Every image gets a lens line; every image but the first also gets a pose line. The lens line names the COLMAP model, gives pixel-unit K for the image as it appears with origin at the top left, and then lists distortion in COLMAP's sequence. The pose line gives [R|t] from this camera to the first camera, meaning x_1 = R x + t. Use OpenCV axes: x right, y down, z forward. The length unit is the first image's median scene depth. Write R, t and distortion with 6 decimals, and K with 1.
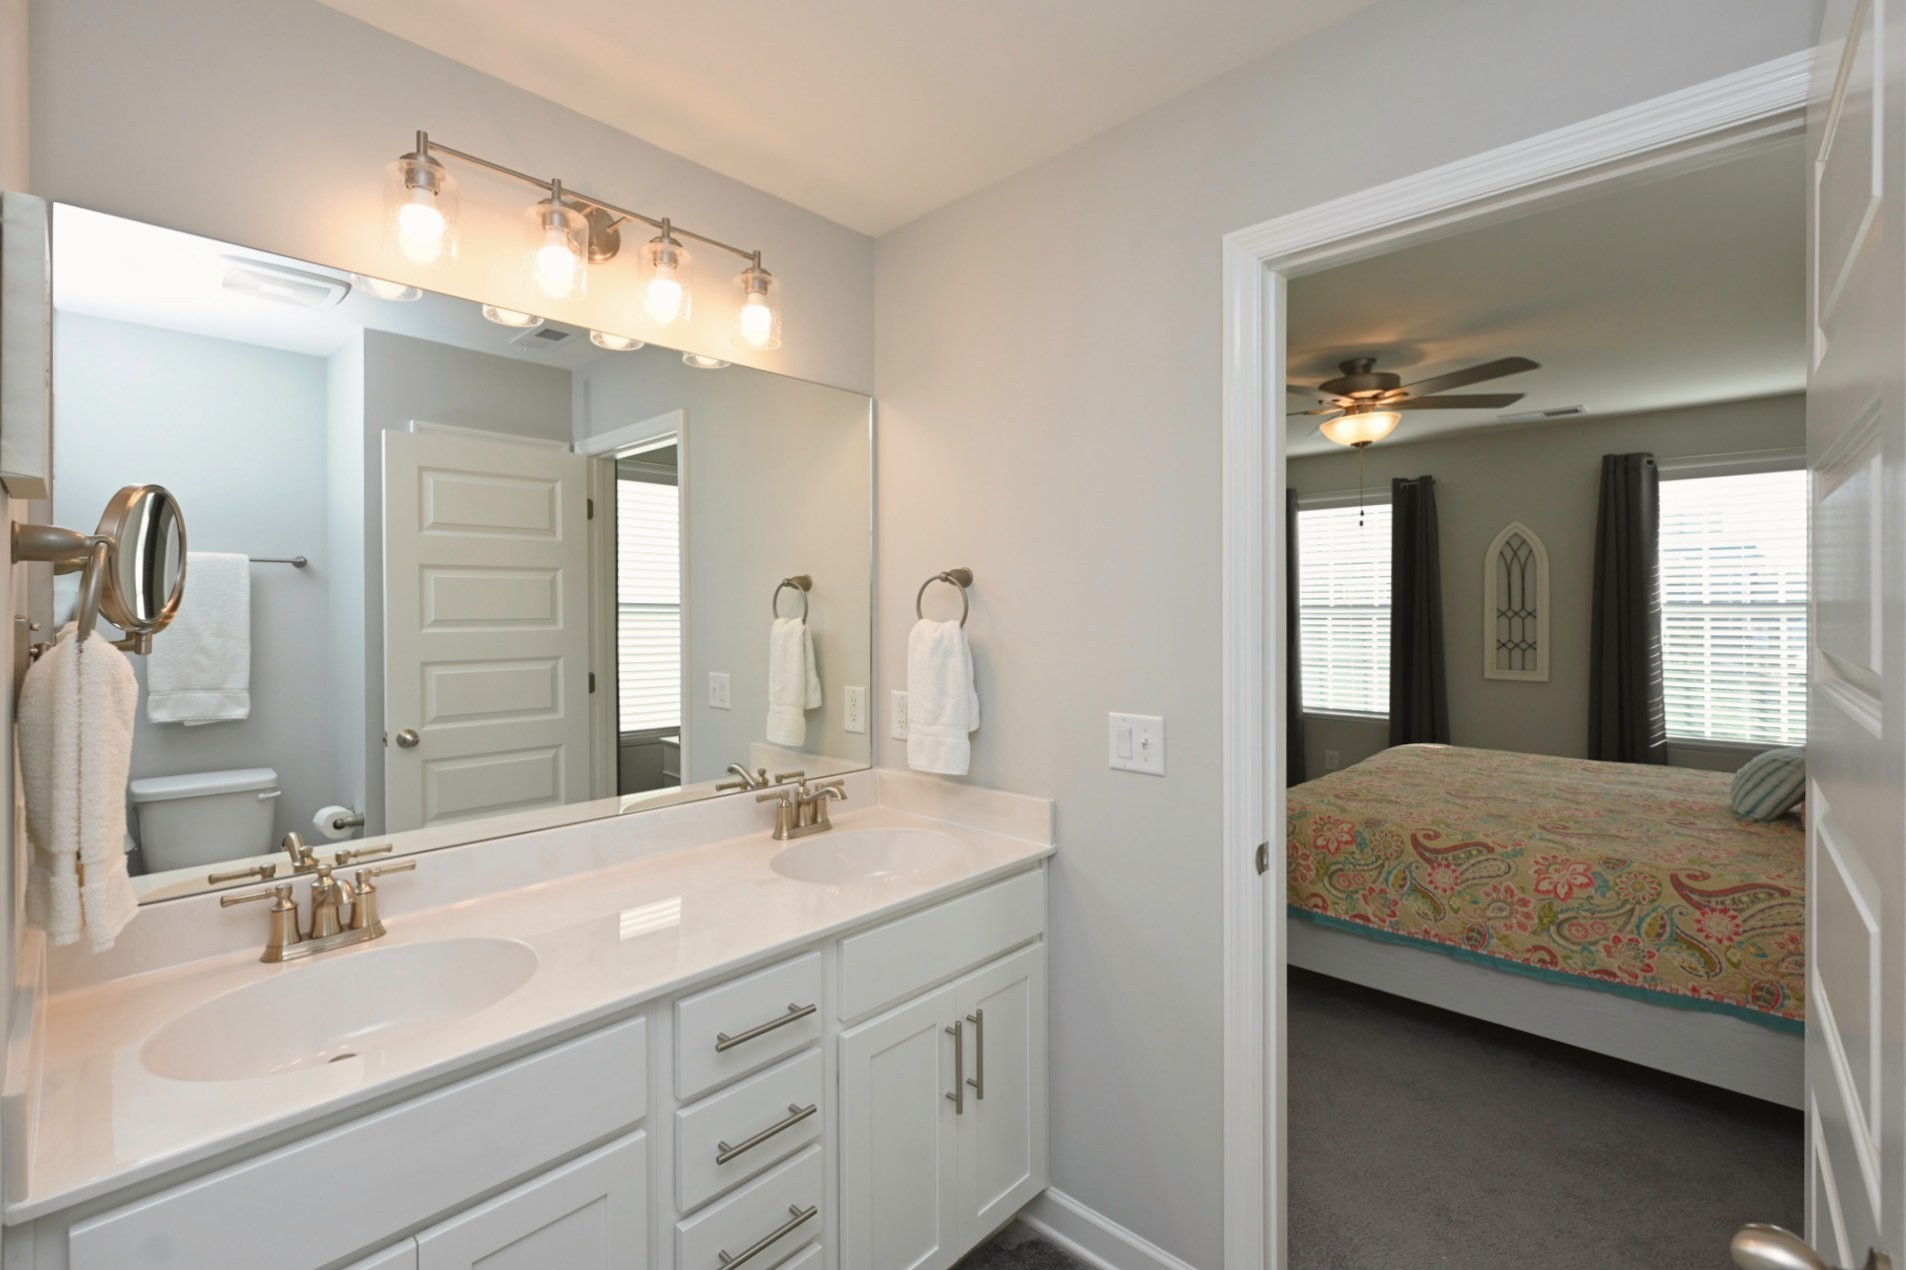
lens RADIAL K [[786.3, 0, 922.0], [0, 786.3, 617.0], [0, 0, 1]] dist [-0.001462, 0.000018]
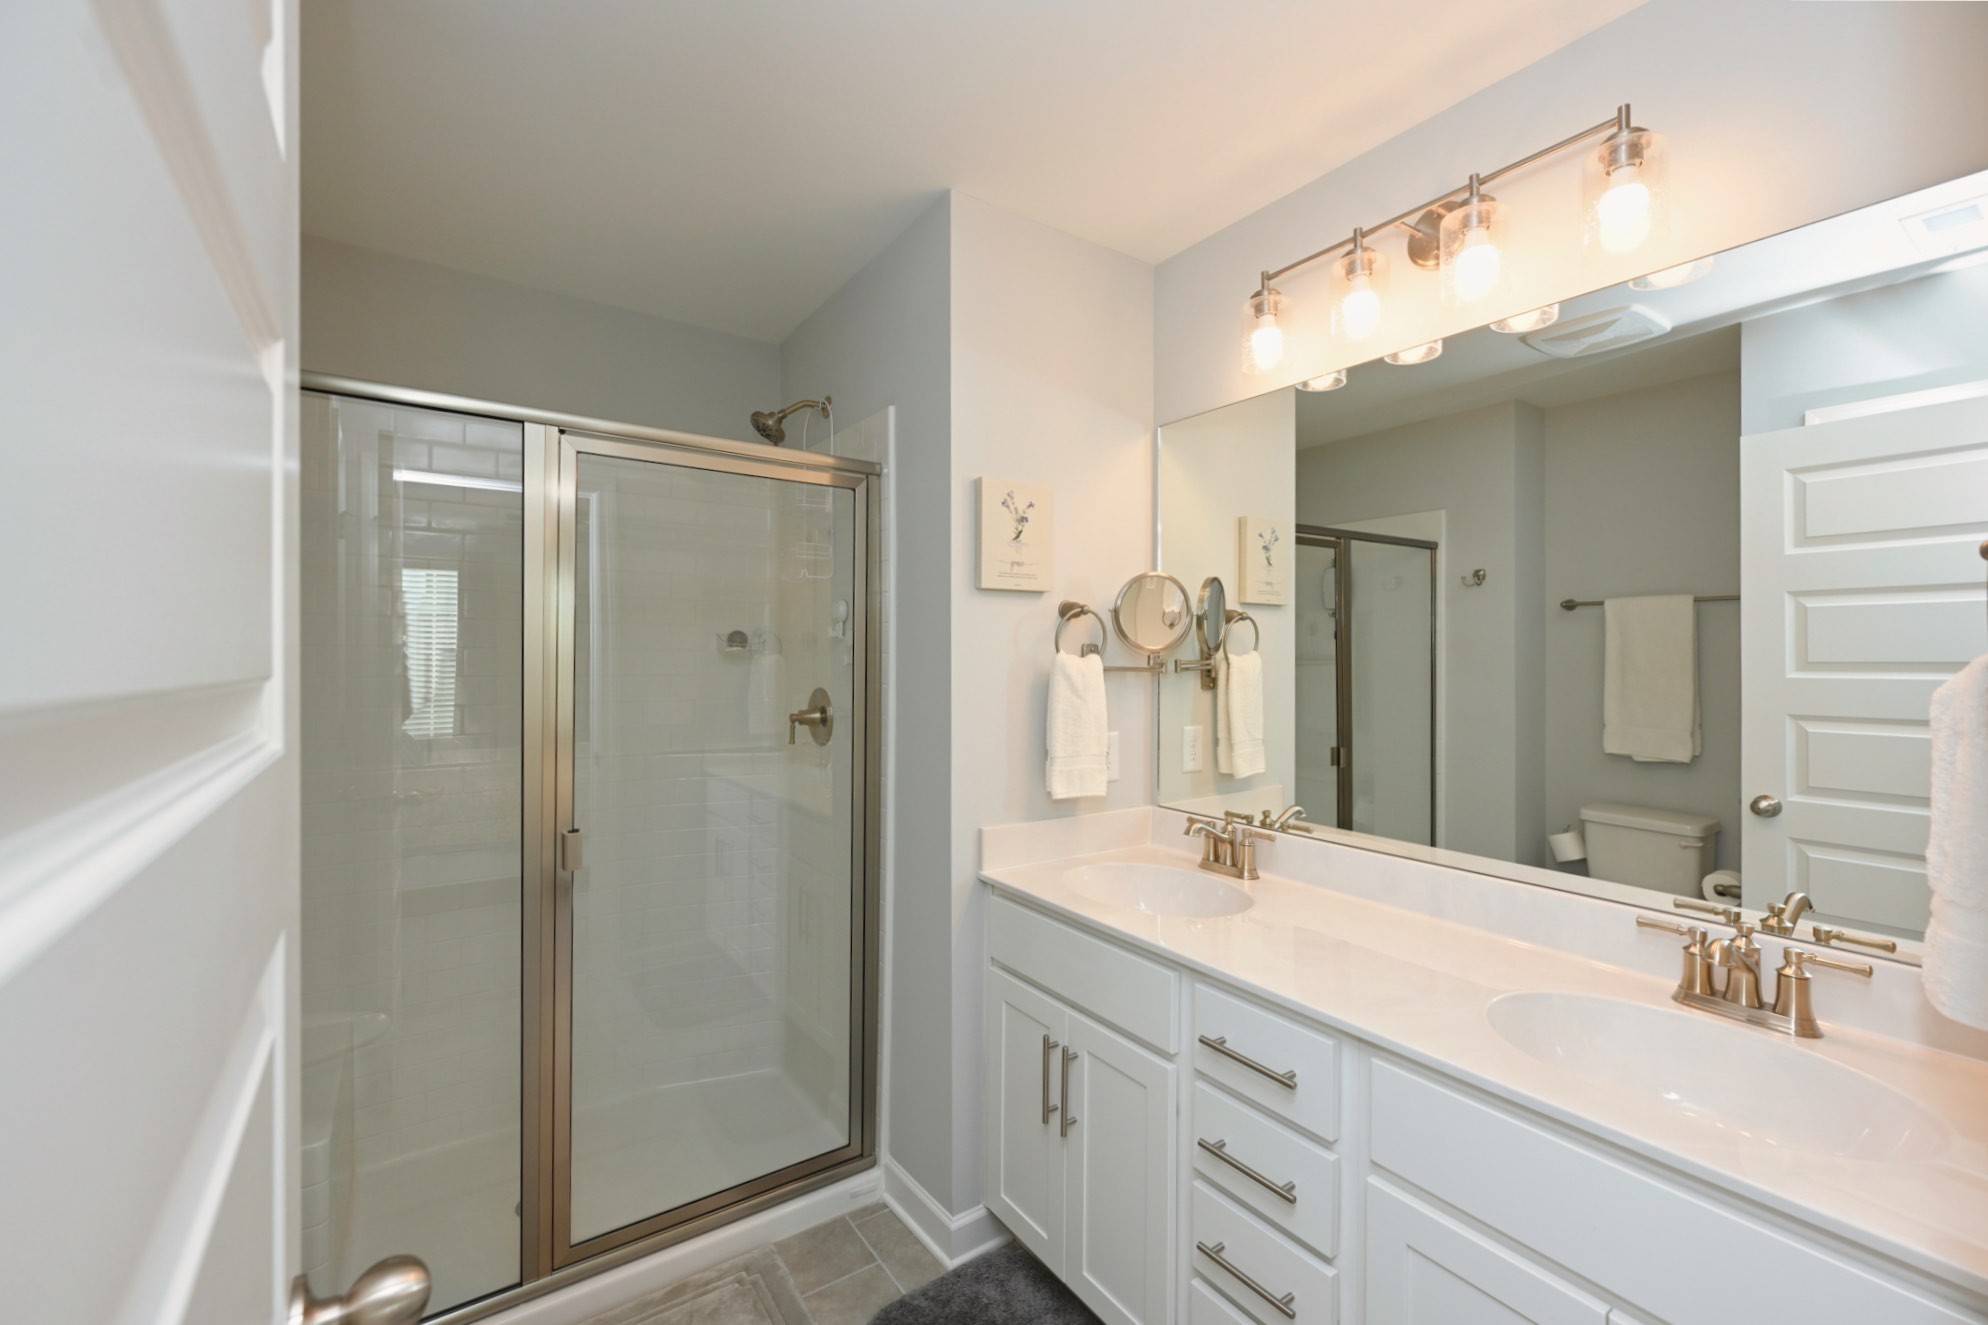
lens RADIAL K [[820.1, 0, 961.7], [0, 820.1, 643.7], [0, 0, 1]] dist [-0.001462, 0.000018]
pose [[-0.166327, 0.002813, -0.986067, 0.642170], [-0.000672, 0.999995, 0.002966, -0.005216], [0.986071, 0.001155, -0.166324, 0.606061]]
